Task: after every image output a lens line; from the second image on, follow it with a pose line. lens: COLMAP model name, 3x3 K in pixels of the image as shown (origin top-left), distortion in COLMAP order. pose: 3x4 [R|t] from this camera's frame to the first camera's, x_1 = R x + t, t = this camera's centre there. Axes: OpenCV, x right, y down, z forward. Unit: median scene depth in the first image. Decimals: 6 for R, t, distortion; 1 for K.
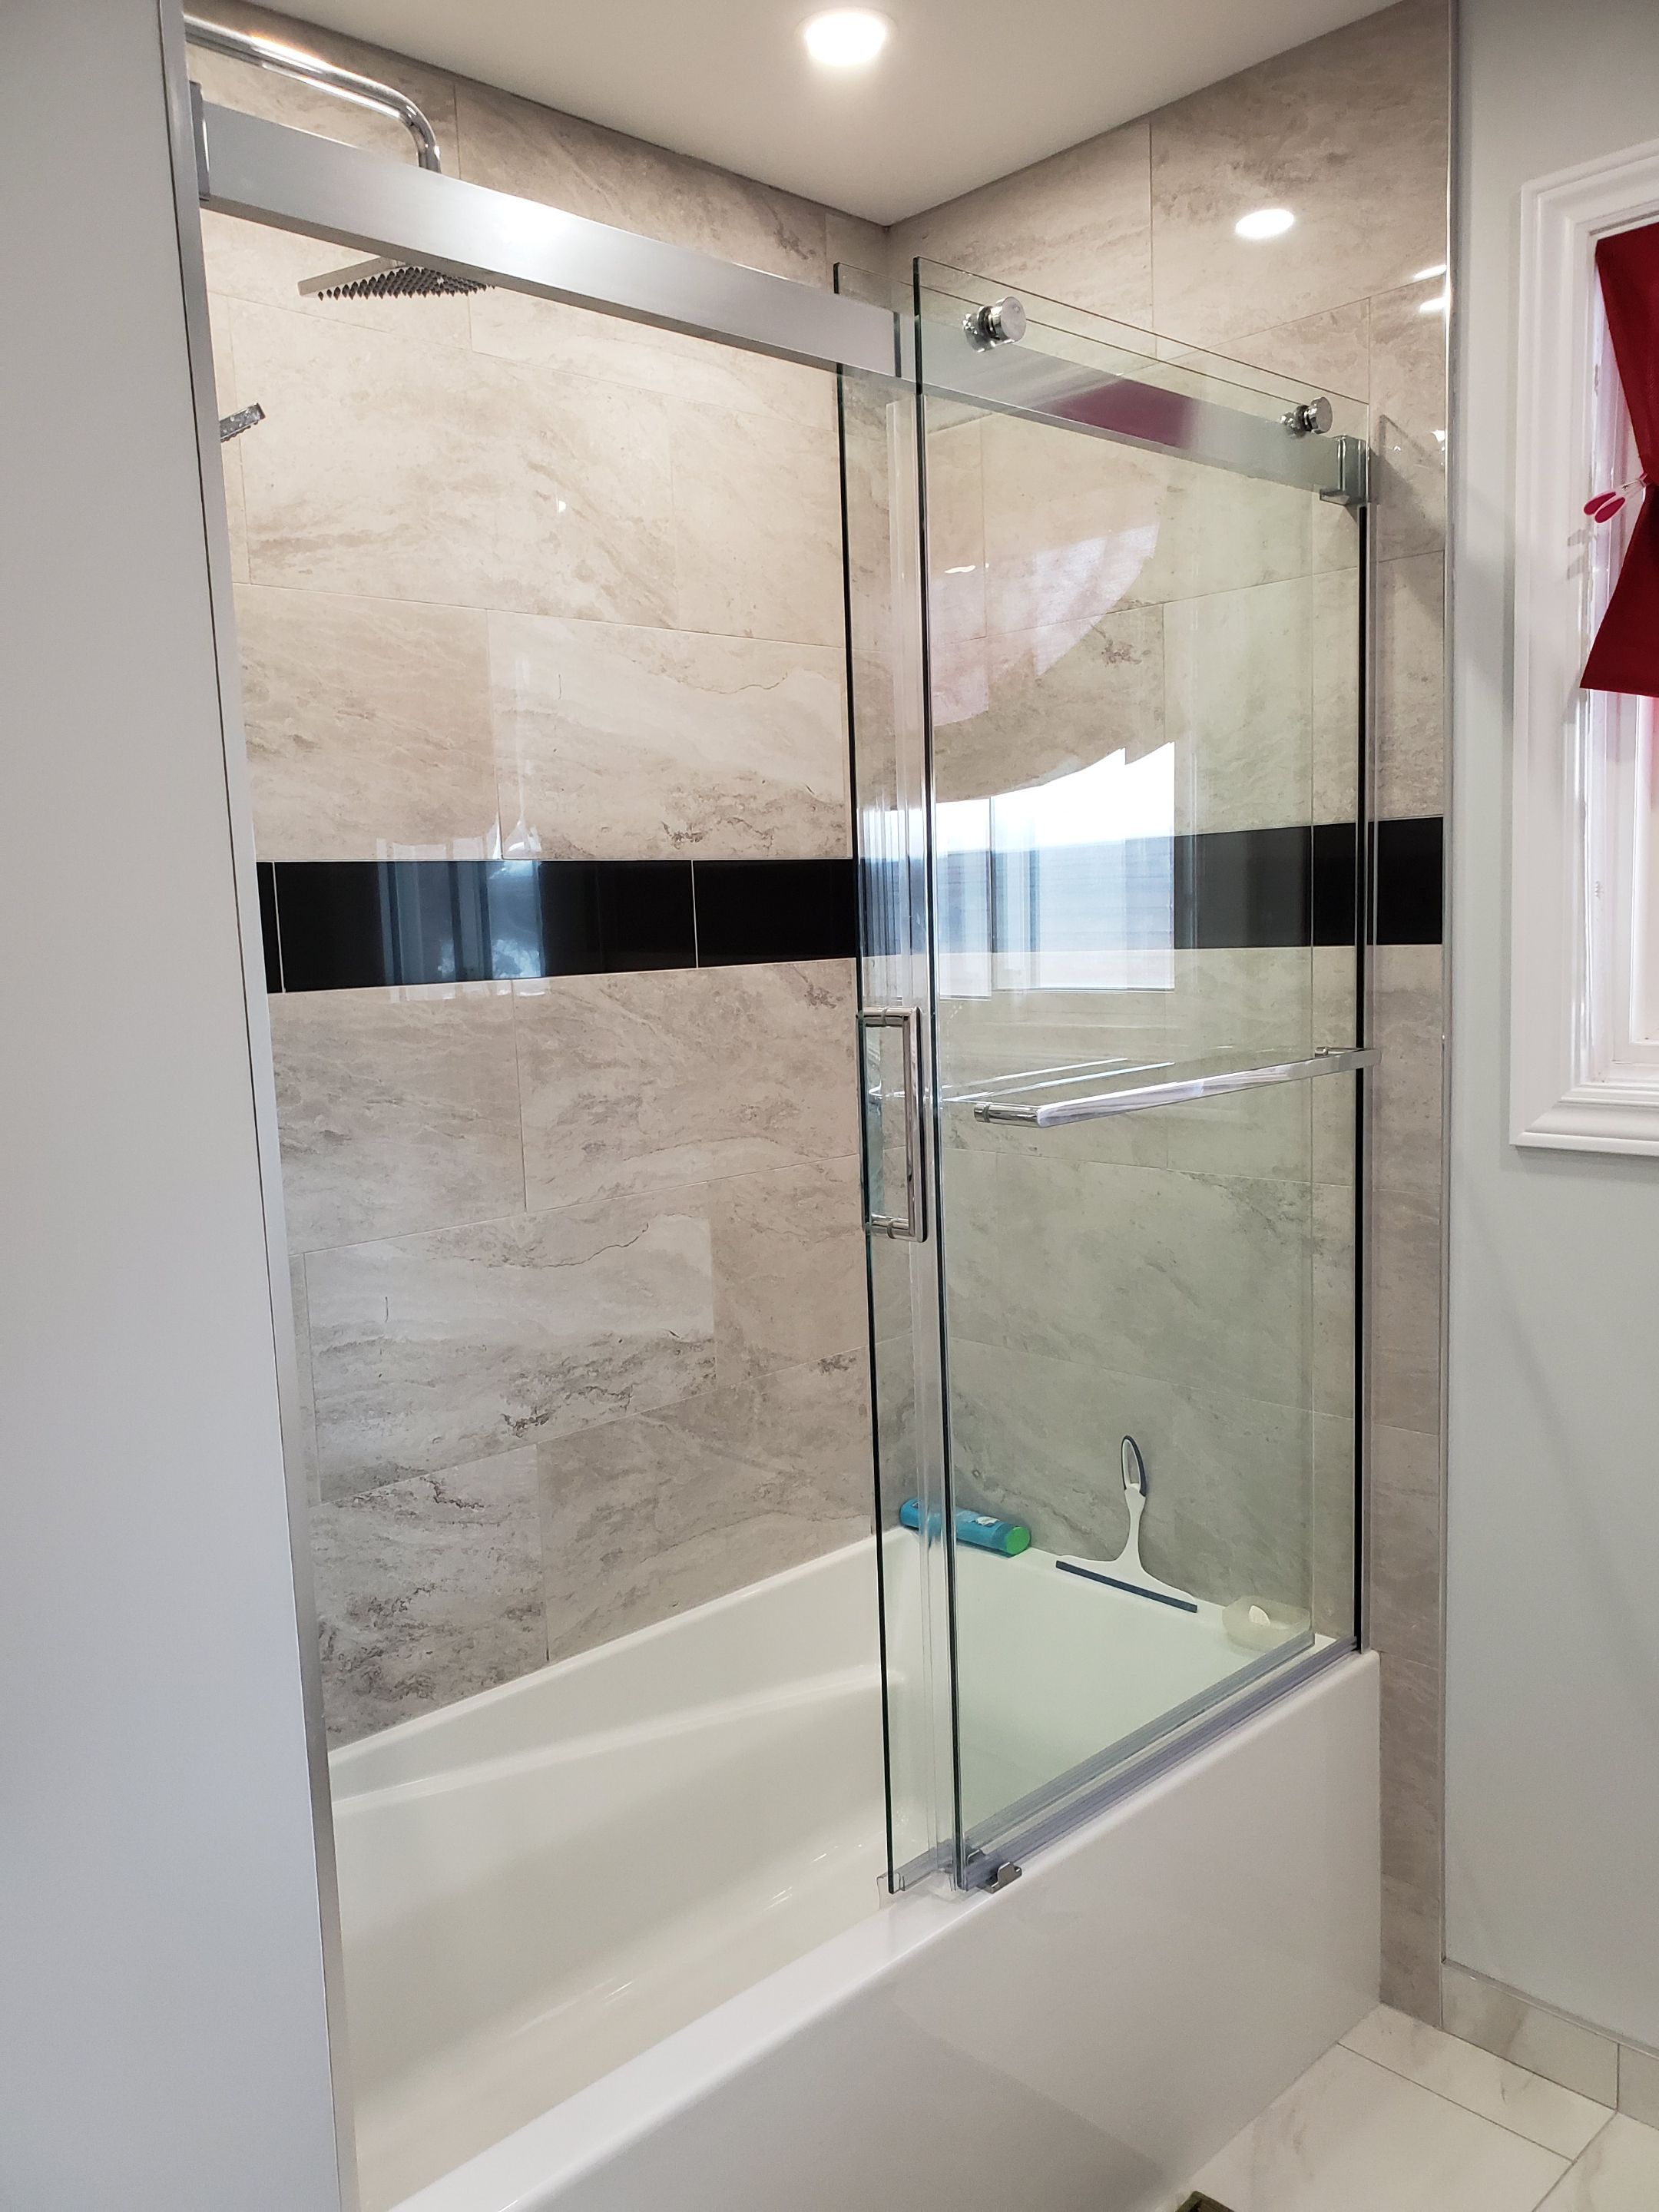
lens RADIAL K [[1710.8, 0, 829.6], [0, 1710.8, 1141.8], [0, 0, 1]] dist [0.173229, -0.486480]
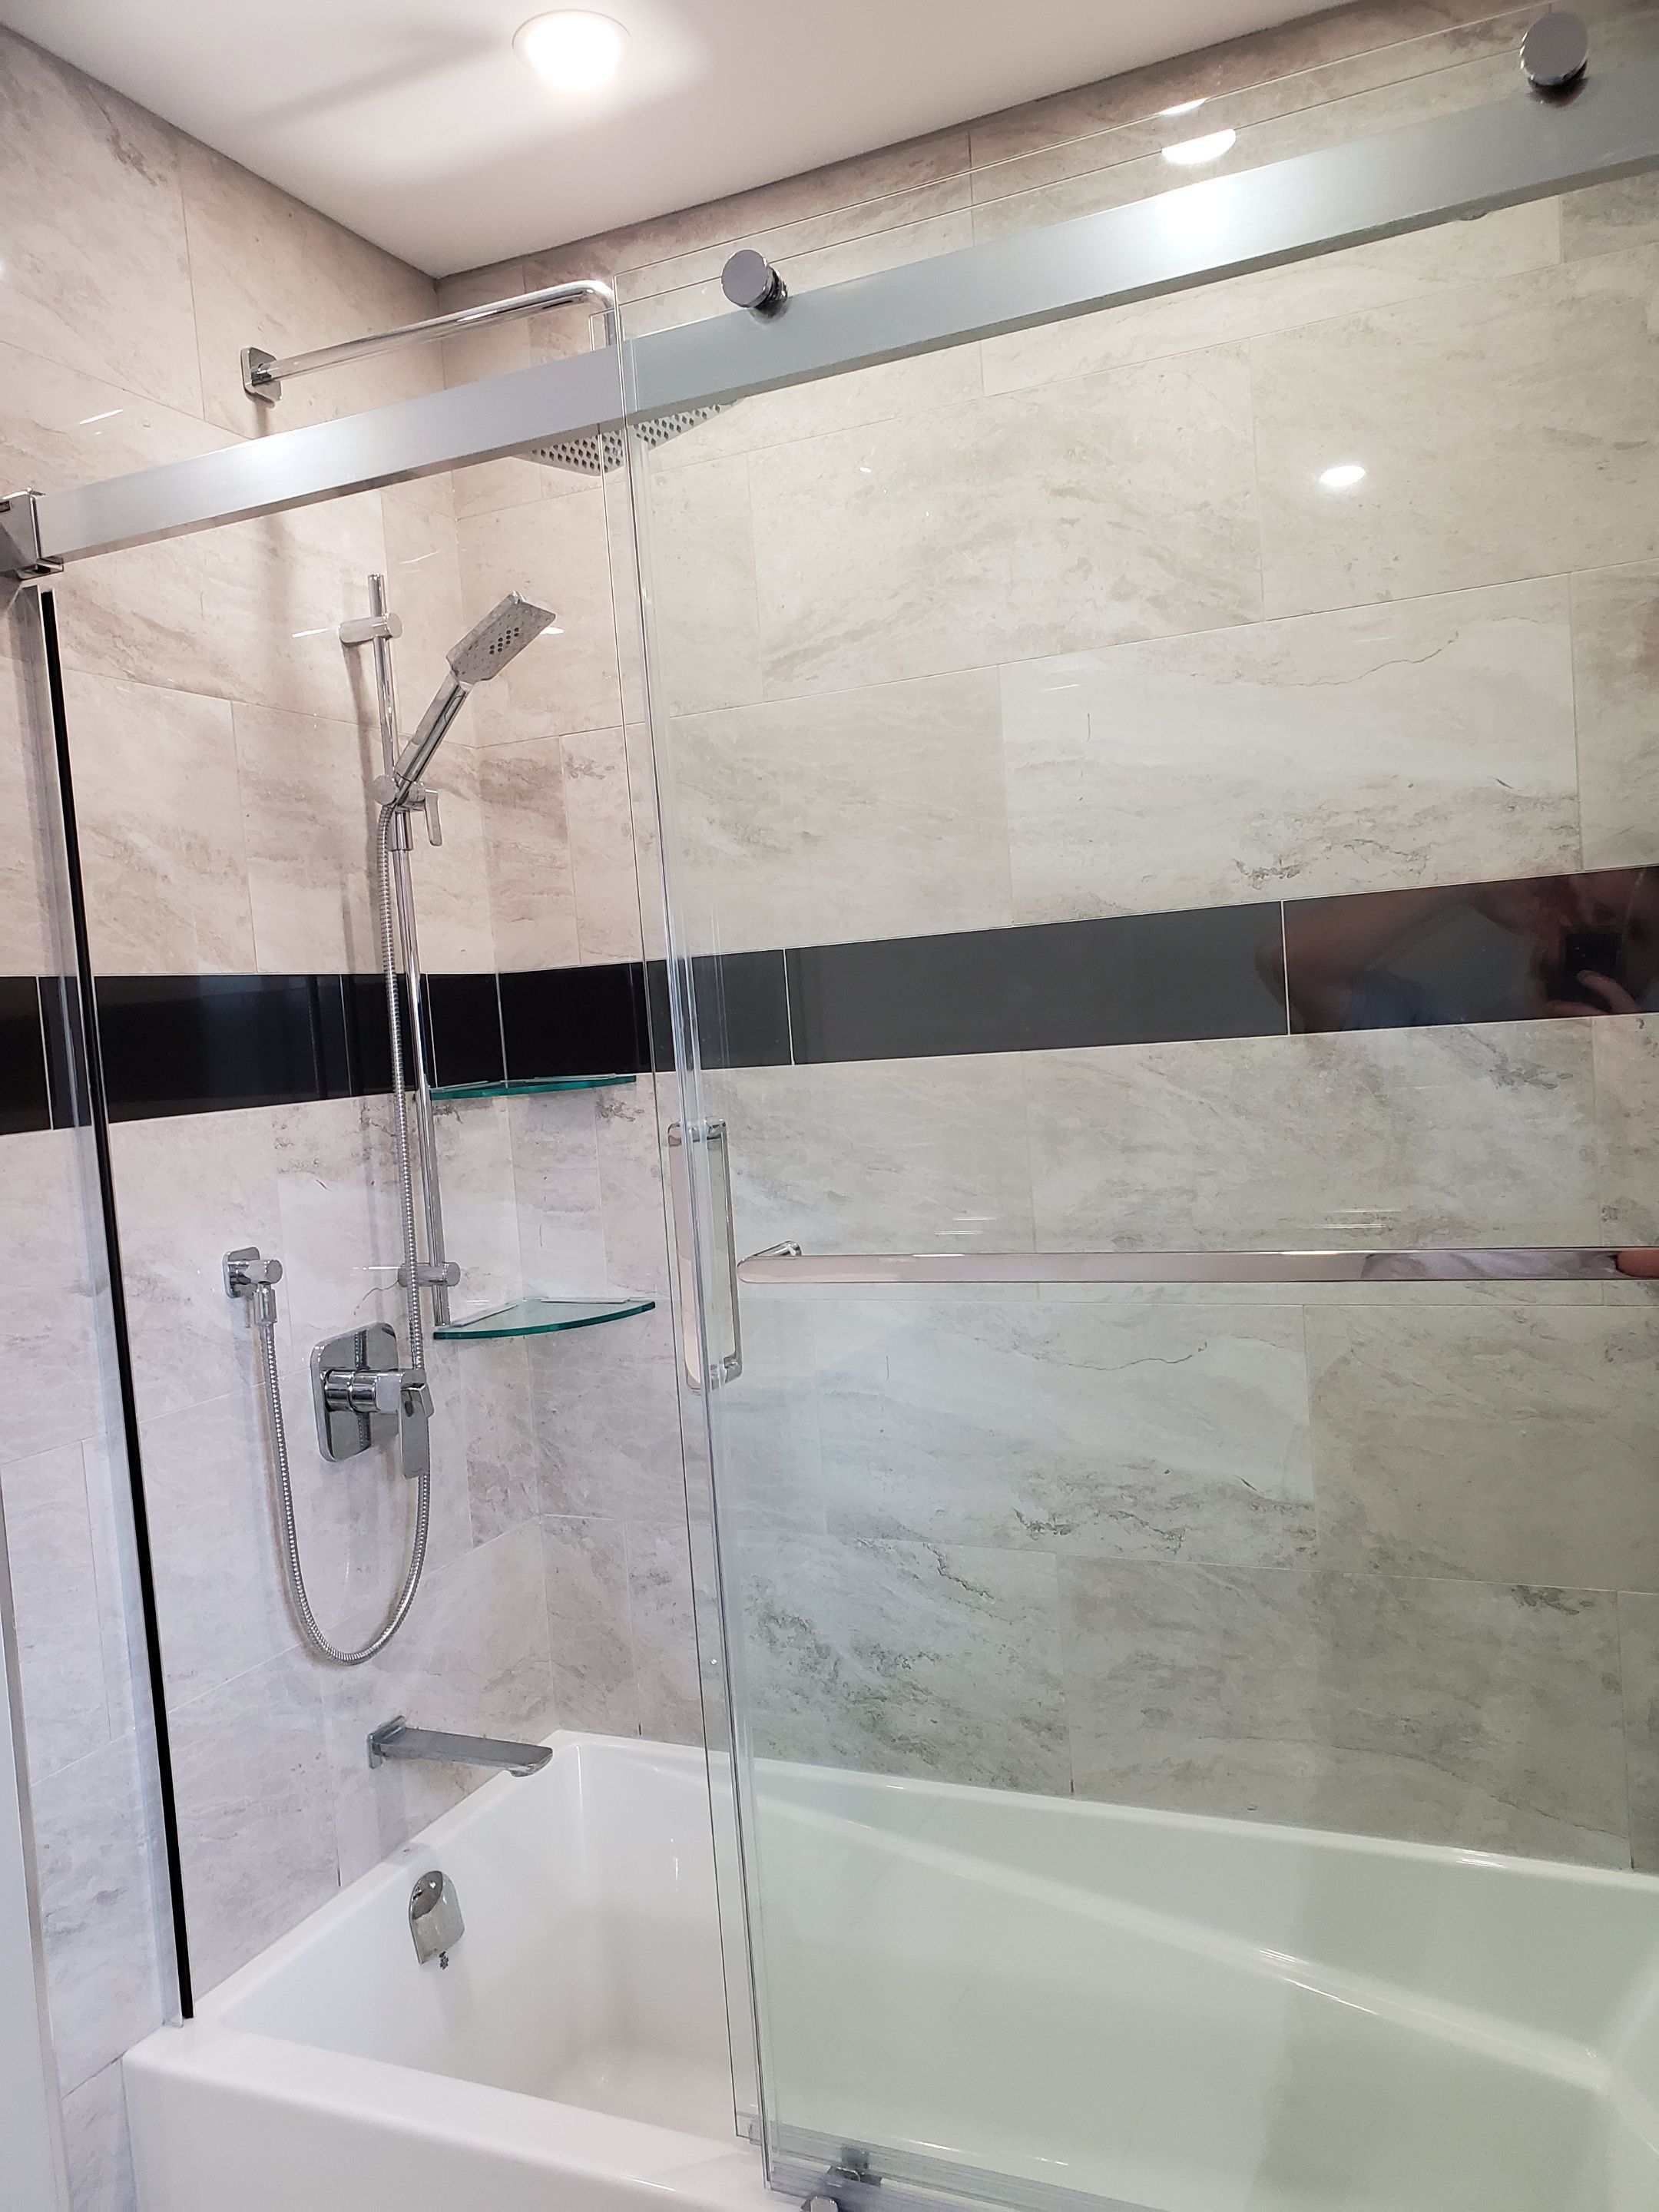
lens RADIAL K [[1735.7, 0, 793.3], [0, 1735.7, 1139.6], [0, 0, 1]] dist [0.041708, -0.077433]
pose [[0.358186, 0.076187, -0.930537, 0.635430], [-0.068092, 0.996143, 0.055348, -0.087868], [0.931164, 0.043538, 0.361992, 0.532438]]
